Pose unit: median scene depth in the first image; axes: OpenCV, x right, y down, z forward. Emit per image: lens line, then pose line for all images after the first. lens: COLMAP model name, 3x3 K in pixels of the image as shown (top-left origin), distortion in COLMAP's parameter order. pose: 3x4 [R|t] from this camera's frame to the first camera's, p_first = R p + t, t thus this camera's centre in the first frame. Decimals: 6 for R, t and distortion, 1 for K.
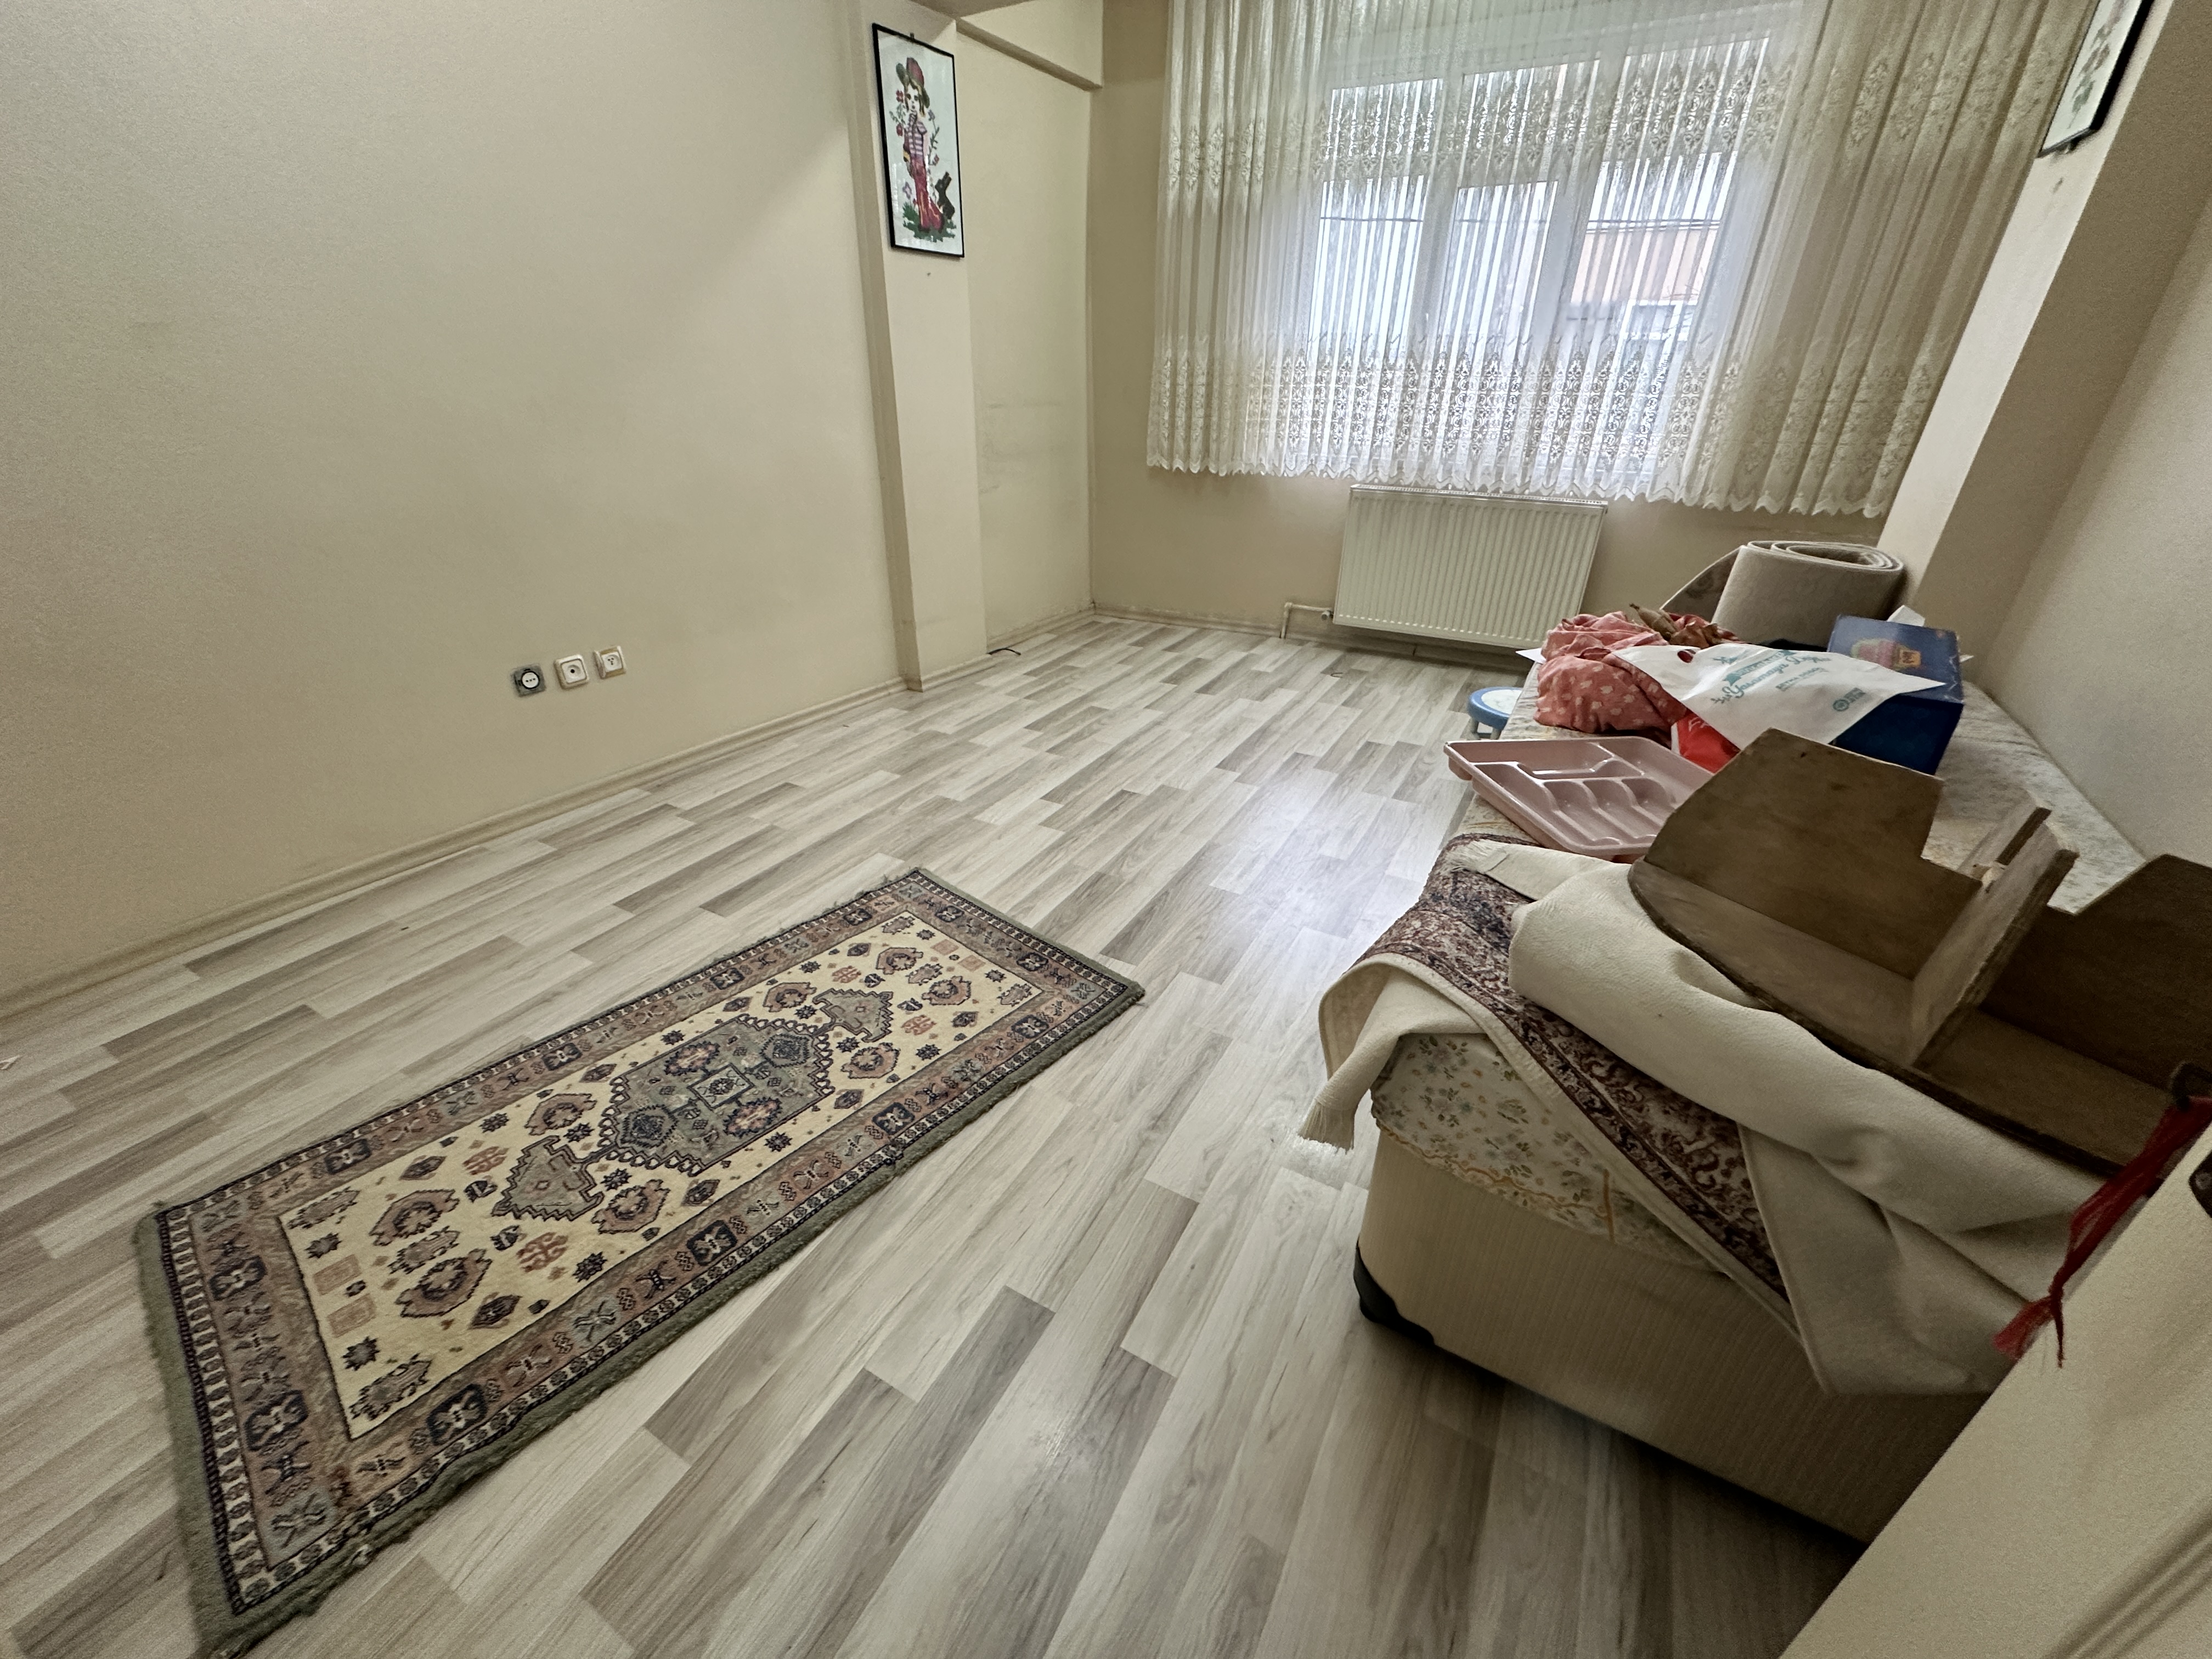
lens RADIAL K [[878.6, 0, 1104.3], [0, 878.6, 833.3], [0, 0, 1]] dist [-0.003069, 0.000577]
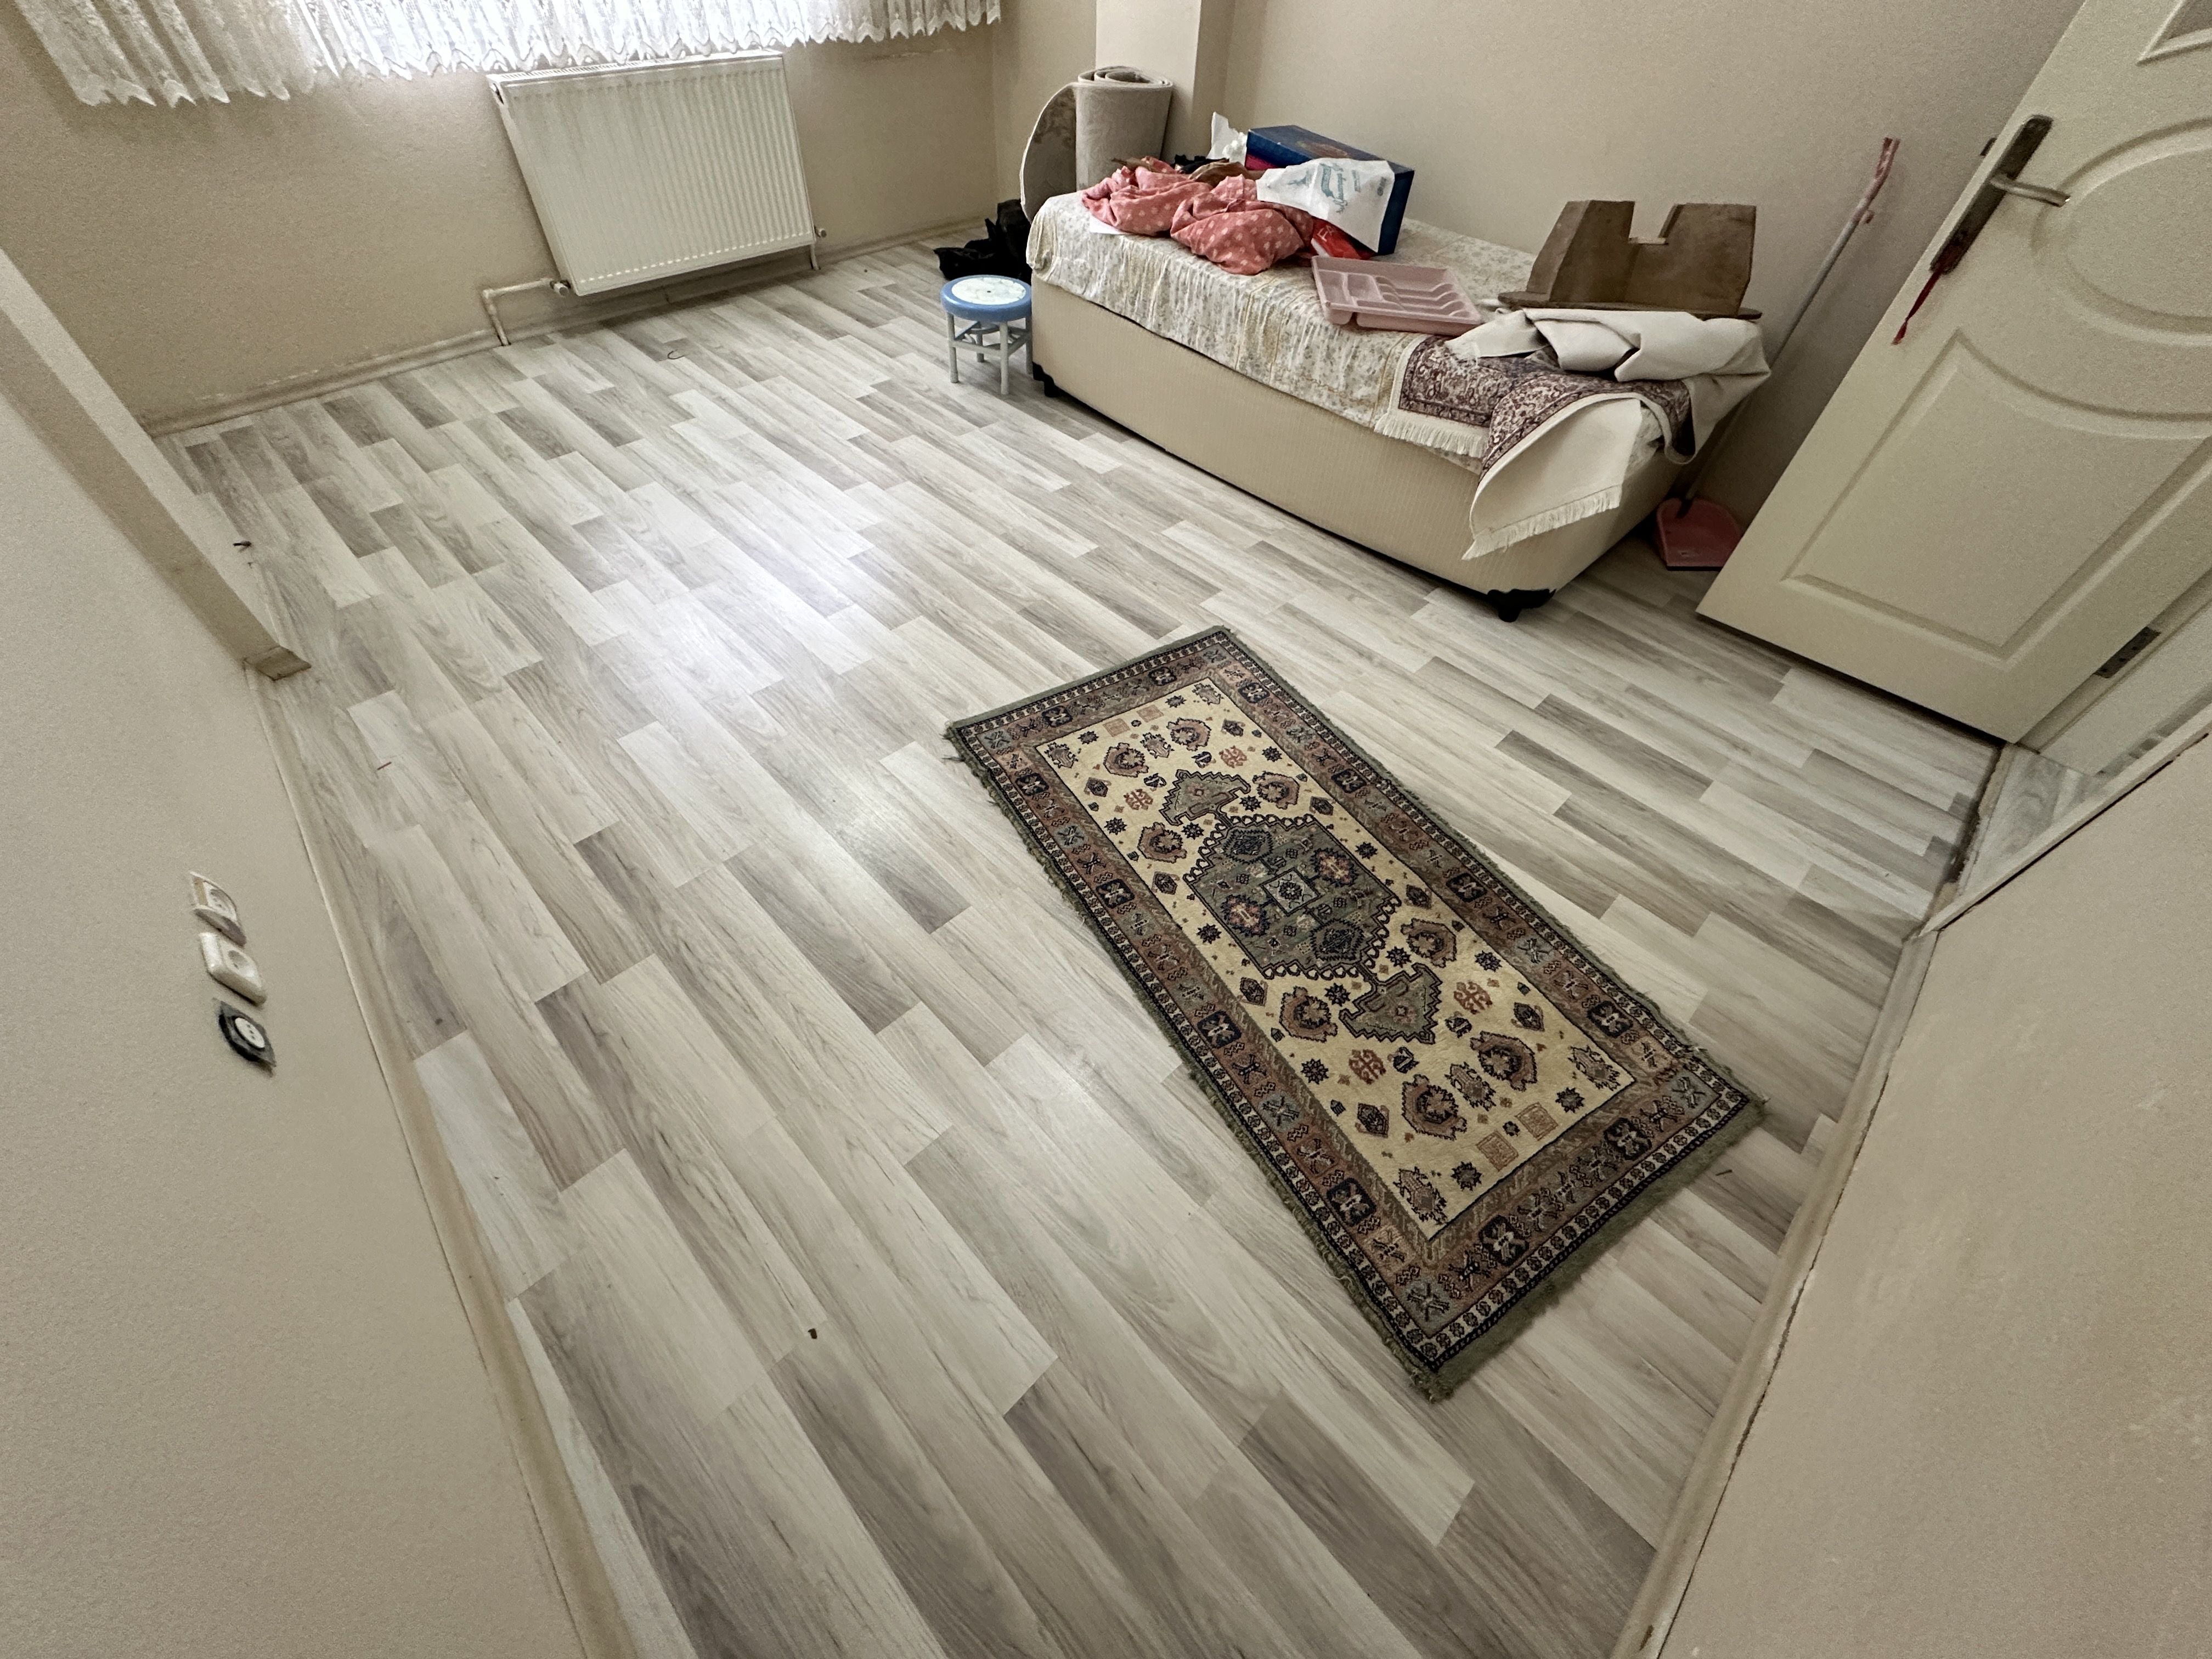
lens RADIAL K [[878.6, 0, 1105.8], [0, 878.6, 833.2], [0, 0, 1]] dist [-0.003069, 0.000577]
pose [[0.277965, -0.726453, 0.628491, -1.066498], [0.415052, 0.680878, 0.603438, -0.465127], [-0.866295, 0.093121, 0.490776, 0.647151]]
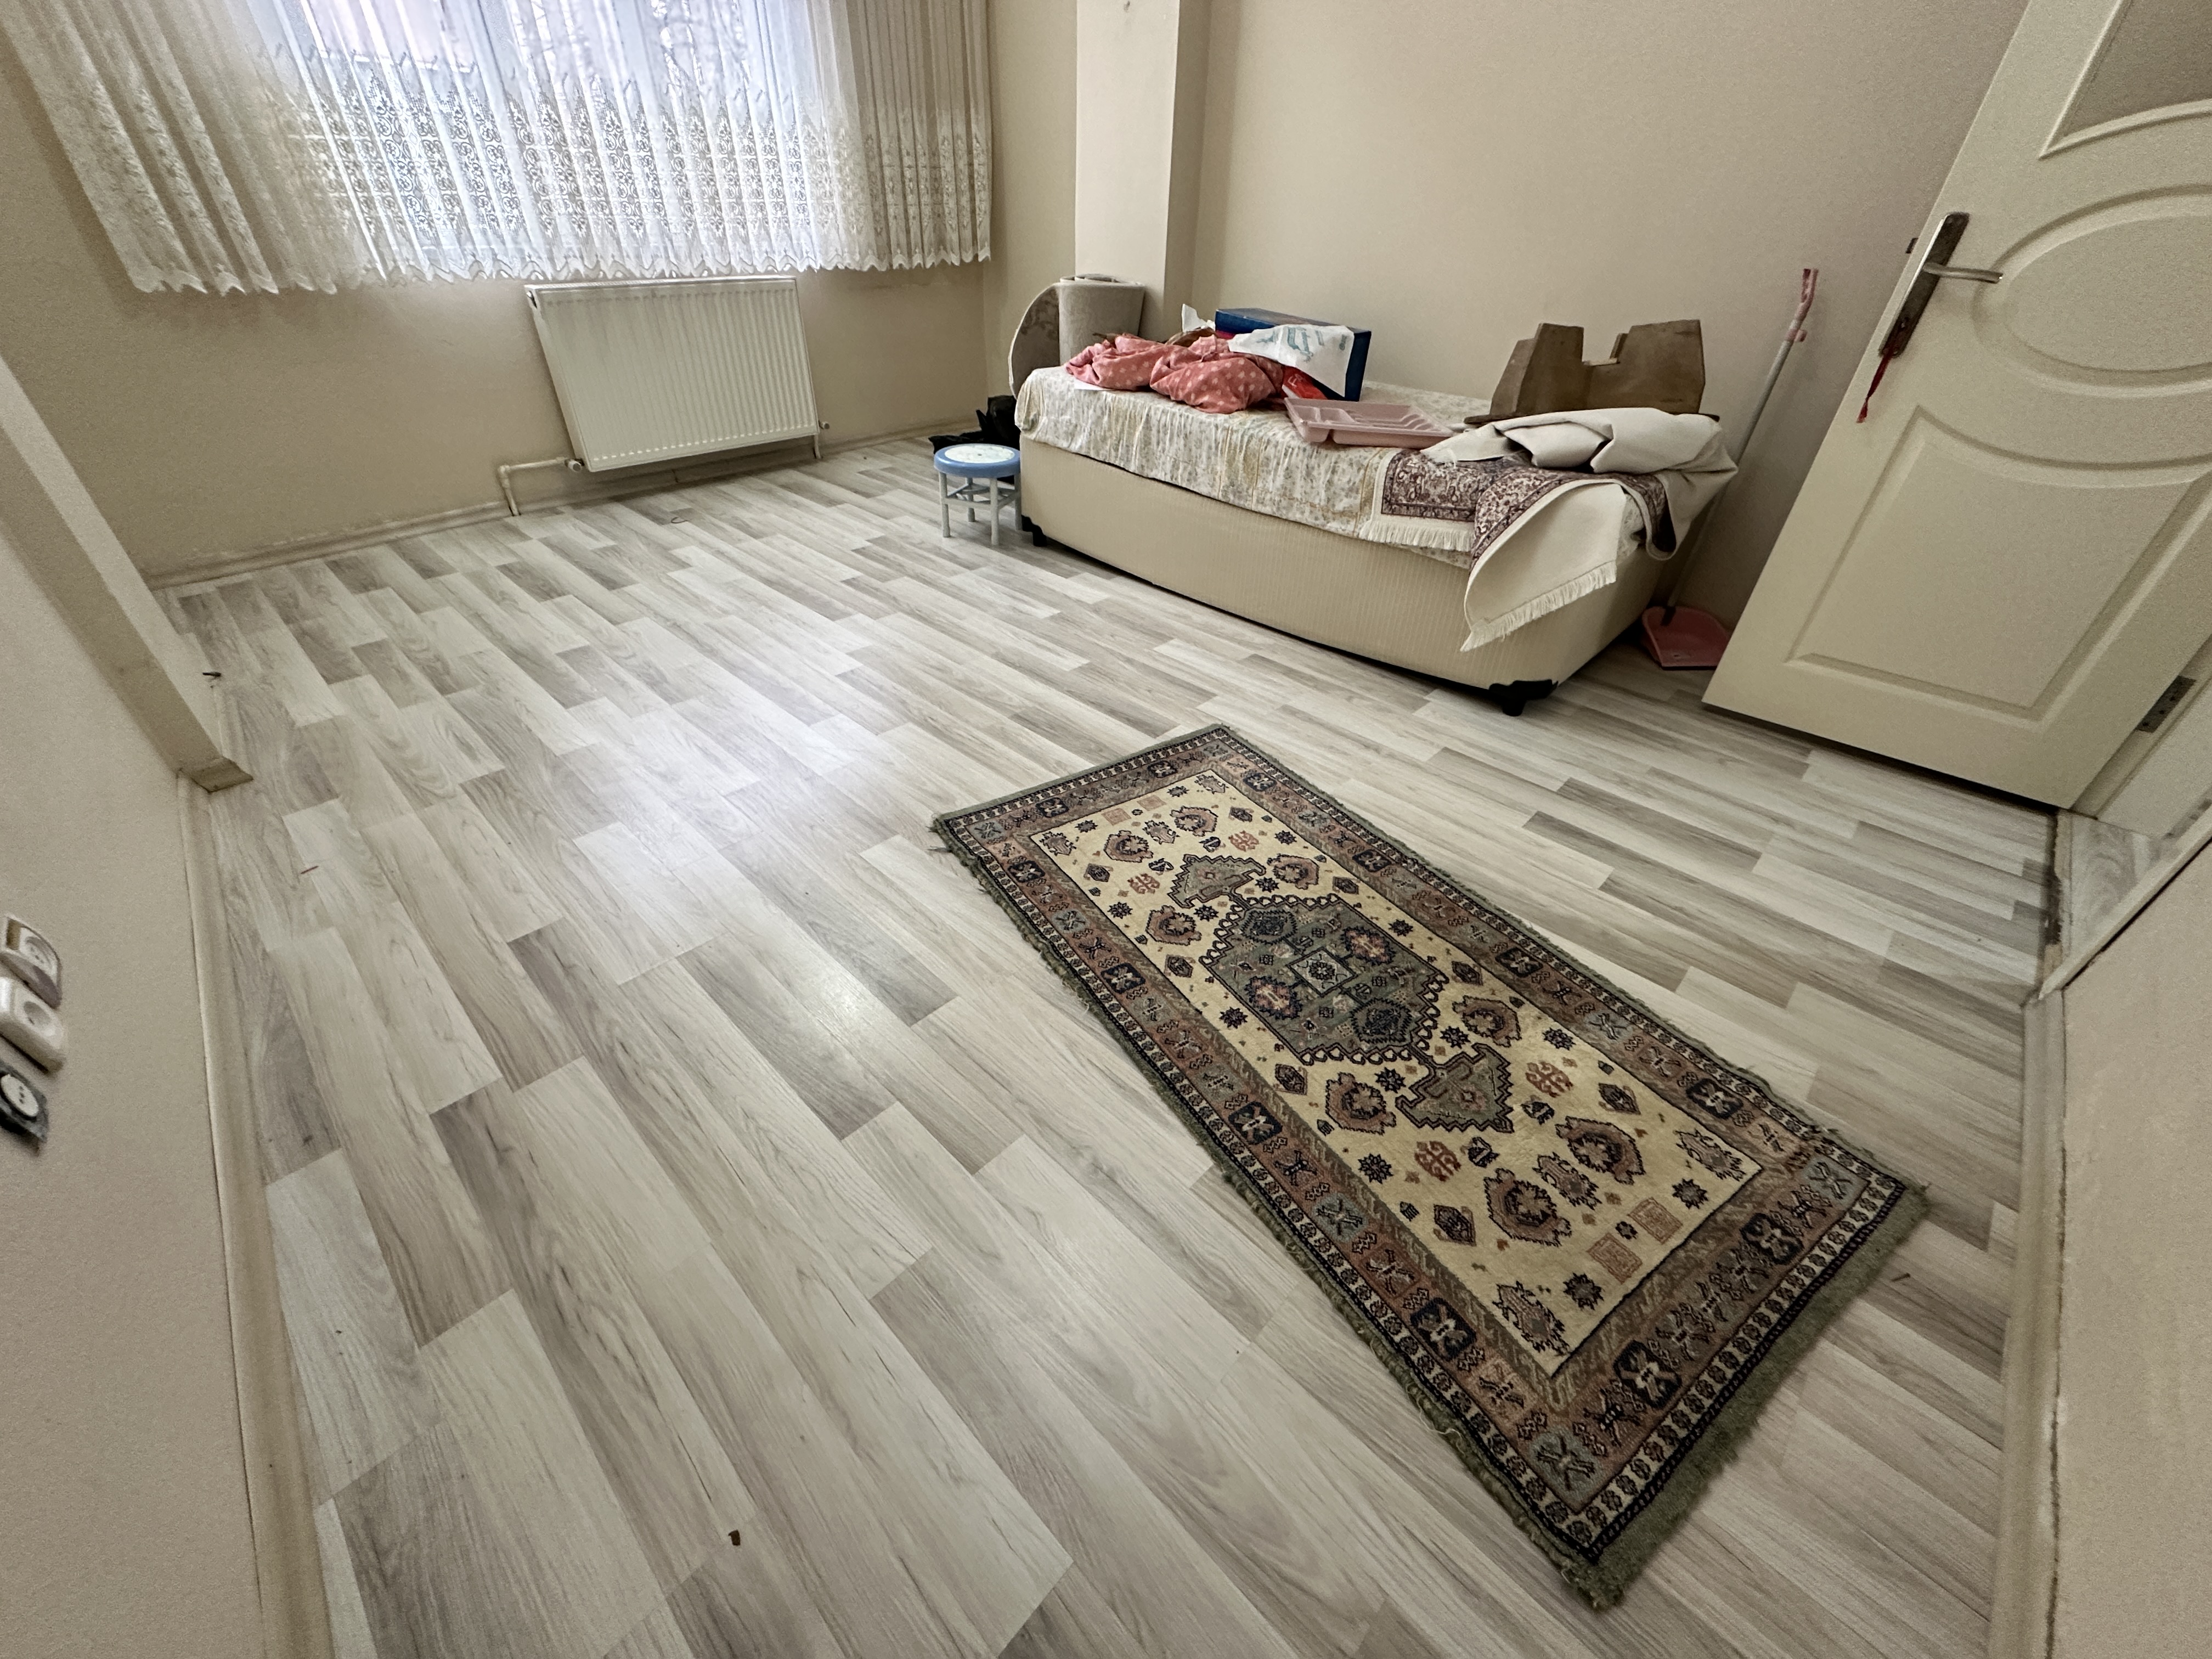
lens RADIAL K [[878.6, 0, 1105.5], [0, 878.6, 833.5], [0, 0, 1]] dist [-0.003069, 0.000577]
pose [[0.251415, -0.577822, 0.776475, -1.086317], [0.431279, 0.785078, 0.444580, -0.321179], [-0.866481, 0.223103, 0.446583, 0.726511]]
